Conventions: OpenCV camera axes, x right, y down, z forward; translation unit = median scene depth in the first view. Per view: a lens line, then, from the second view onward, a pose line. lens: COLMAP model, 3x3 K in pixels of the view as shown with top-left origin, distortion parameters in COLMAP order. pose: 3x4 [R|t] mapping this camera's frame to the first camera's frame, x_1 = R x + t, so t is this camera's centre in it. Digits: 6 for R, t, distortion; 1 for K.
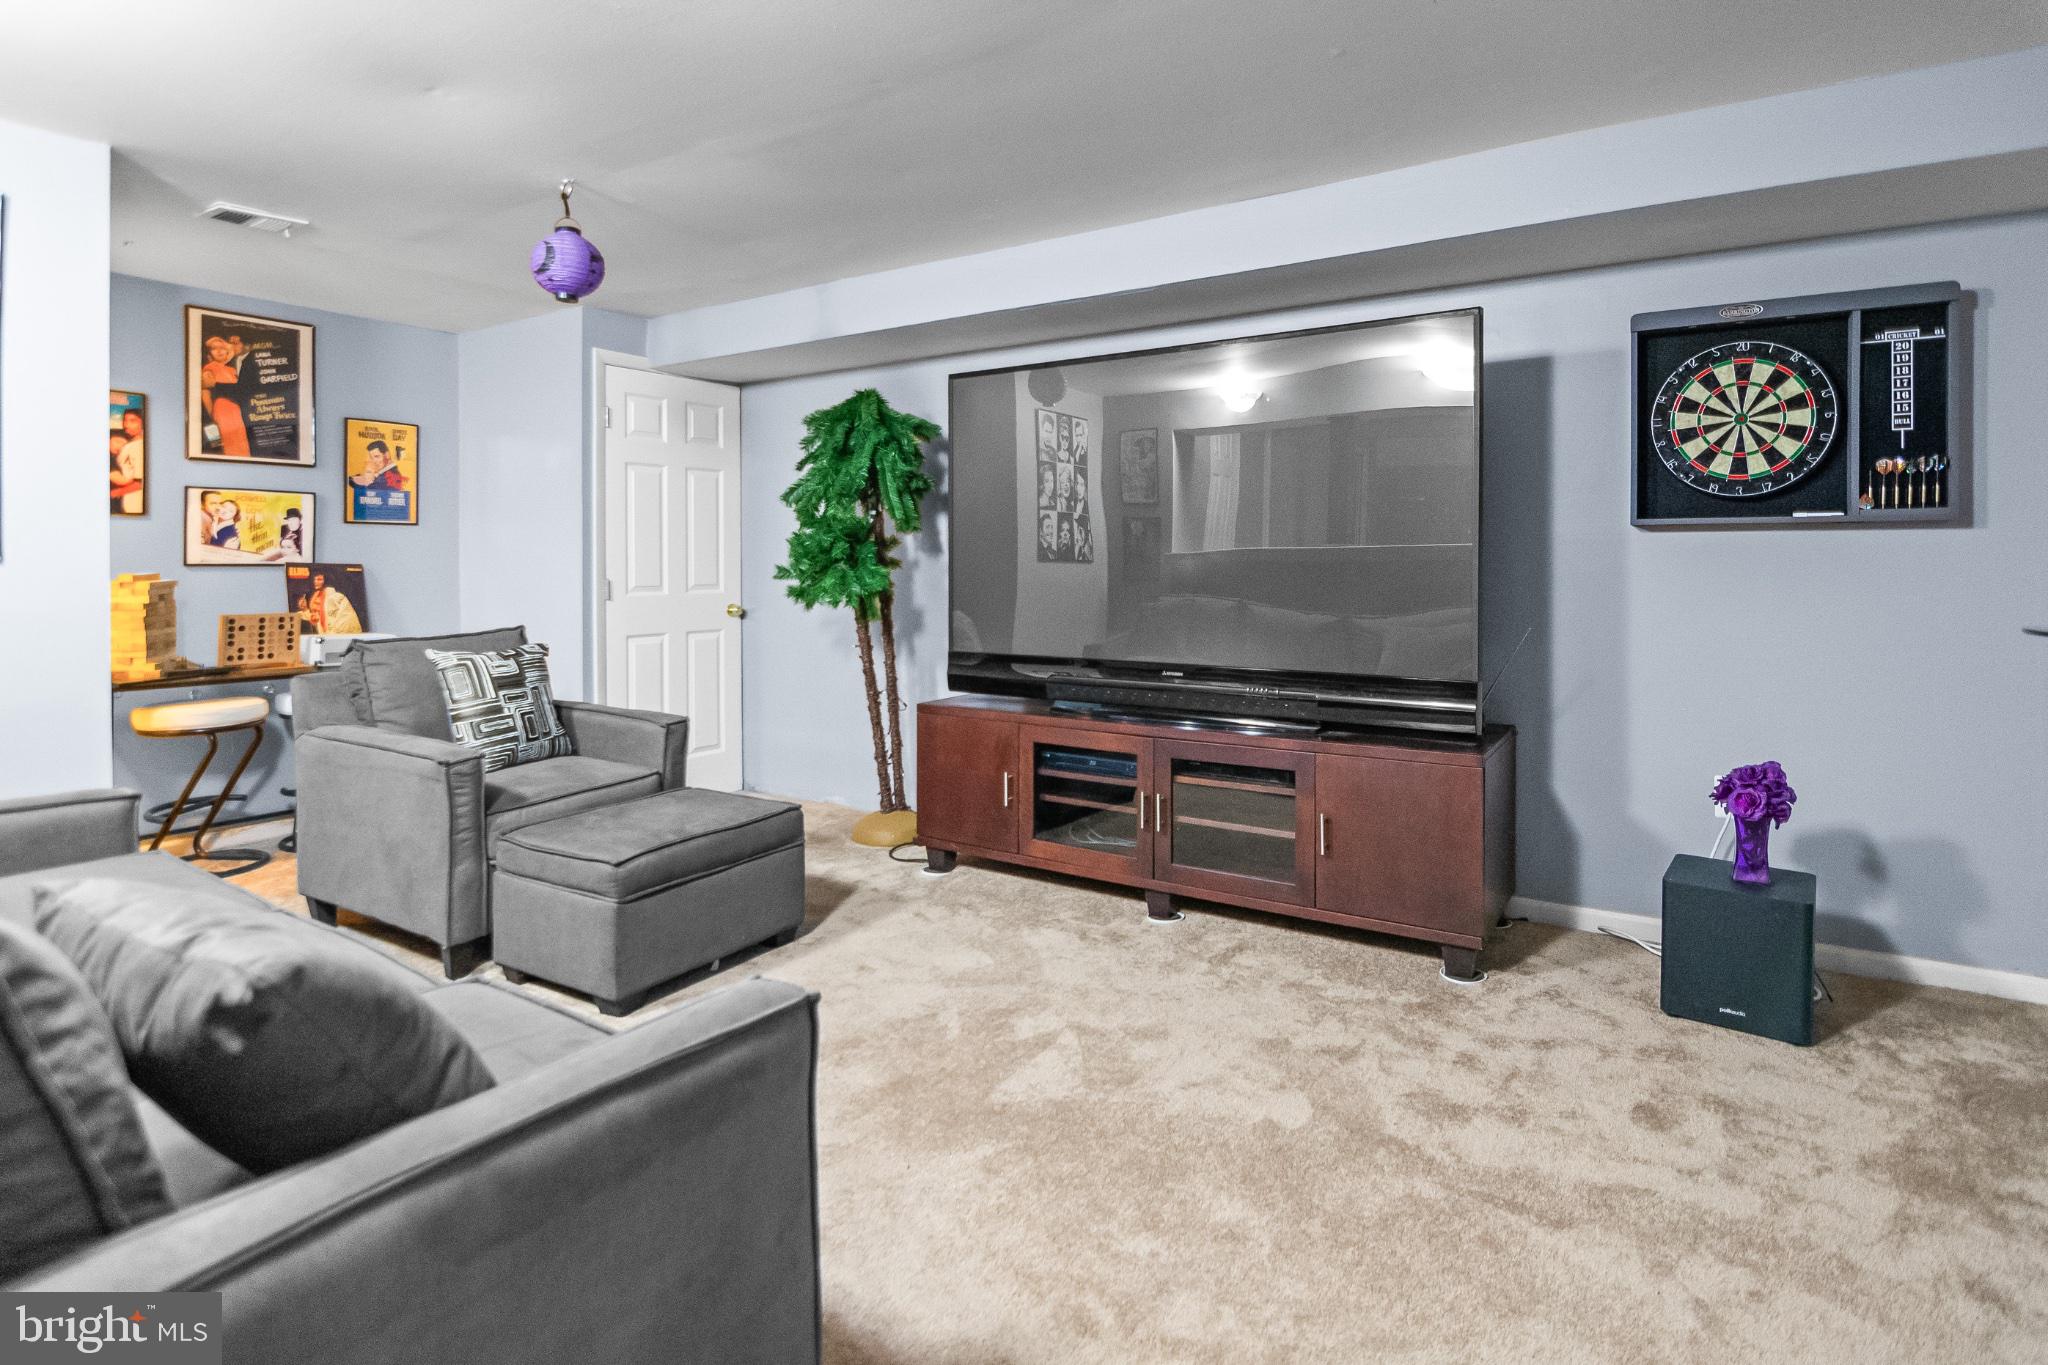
lens RADIAL K [[1035.7, 0, 1015.9], [0, 1035.7, 584.6], [0, 0, 1]] dist [0.000323, -0.000557]
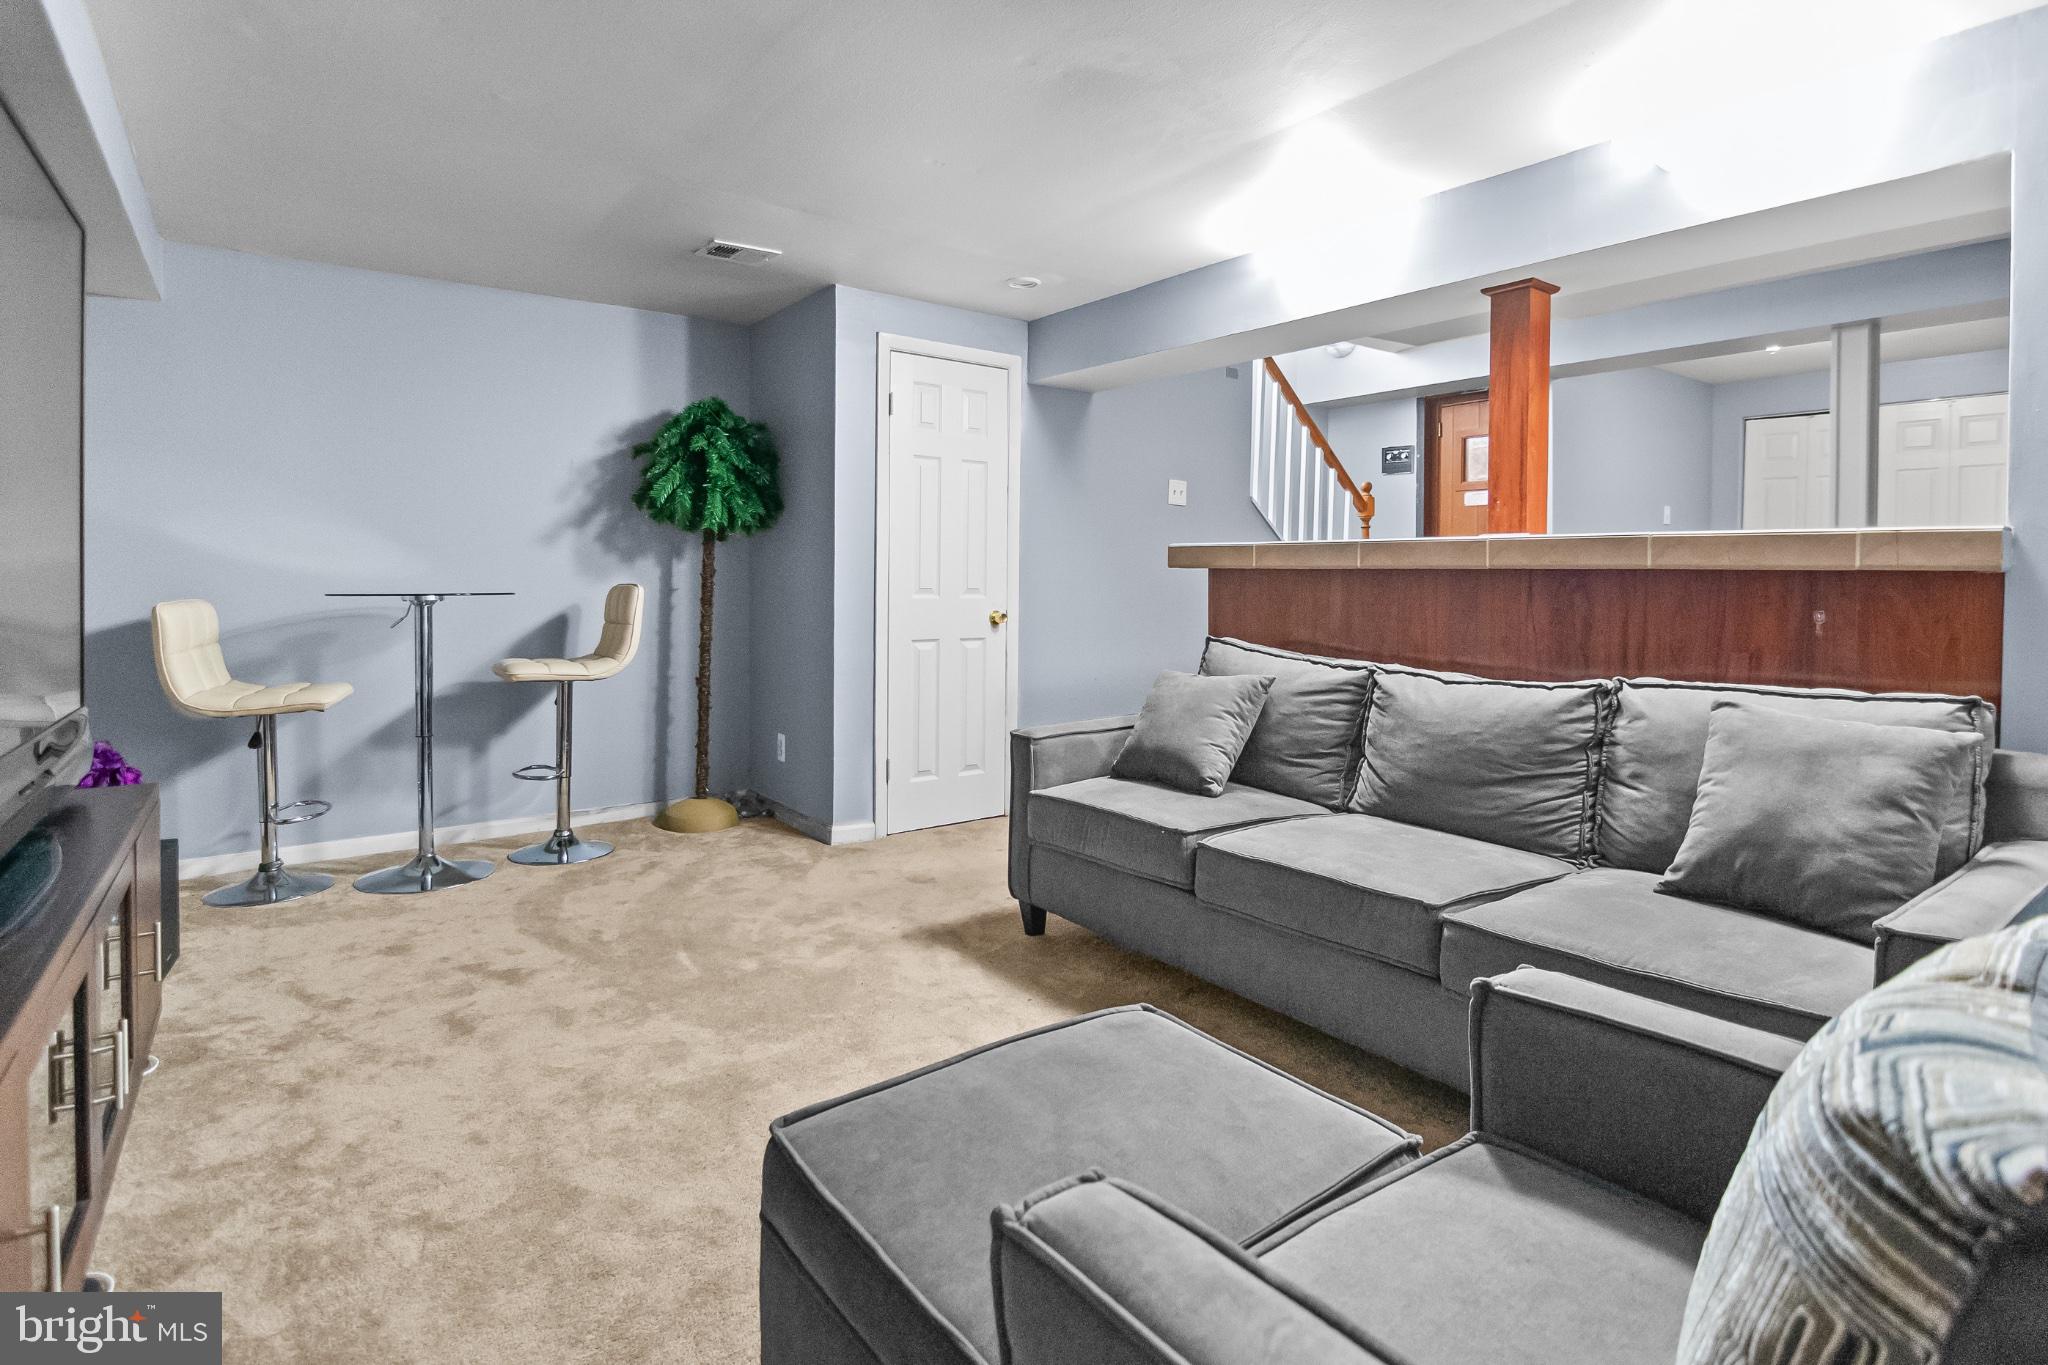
lens RADIAL K [[1035.5, 0, 1028.9], [0, 1035.5, 570.7], [0, 0, 1]] dist [-0.000071, -0.001374]
pose [[-0.938831, -0.011348, 0.344191, -0.517872], [-0.007168, 0.999884, 0.013416, -0.025503], [-0.344304, 0.010128, -0.938804, 1.569621]]
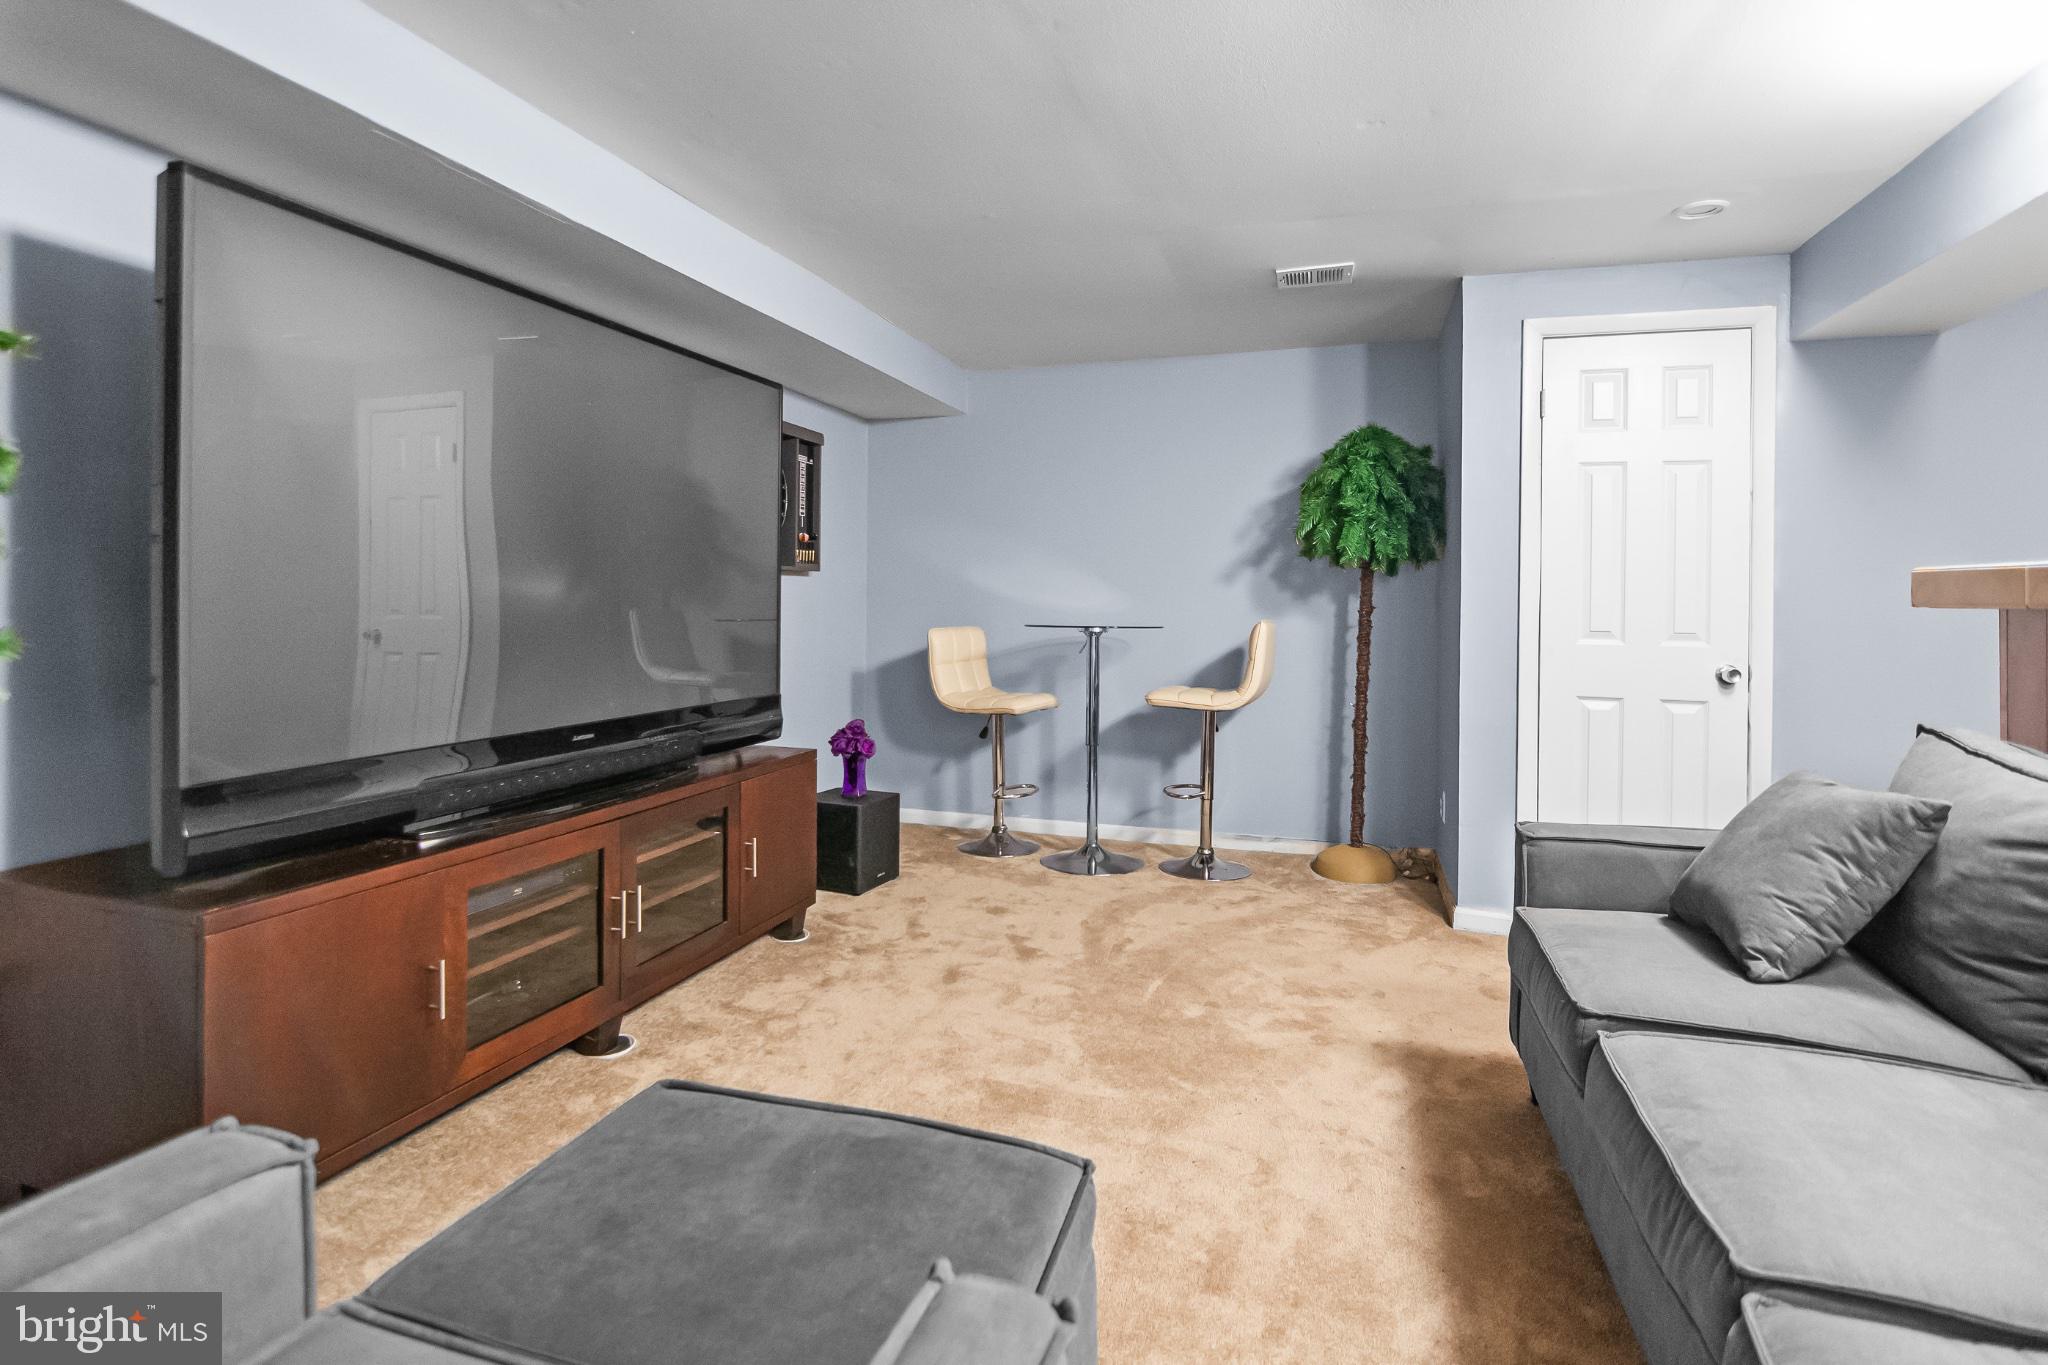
lens RADIAL K [[1035.7, 0, 1015.9], [0, 1035.7, 584.6], [0, 0, 1]] dist [0.000323, -0.000557]
pose [[-0.269862, 0.005730, 0.962882, -0.845513], [0.002418, 0.999983, -0.005273, -0.028011], [-0.962896, 0.000905, -0.269872, 1.119603]]
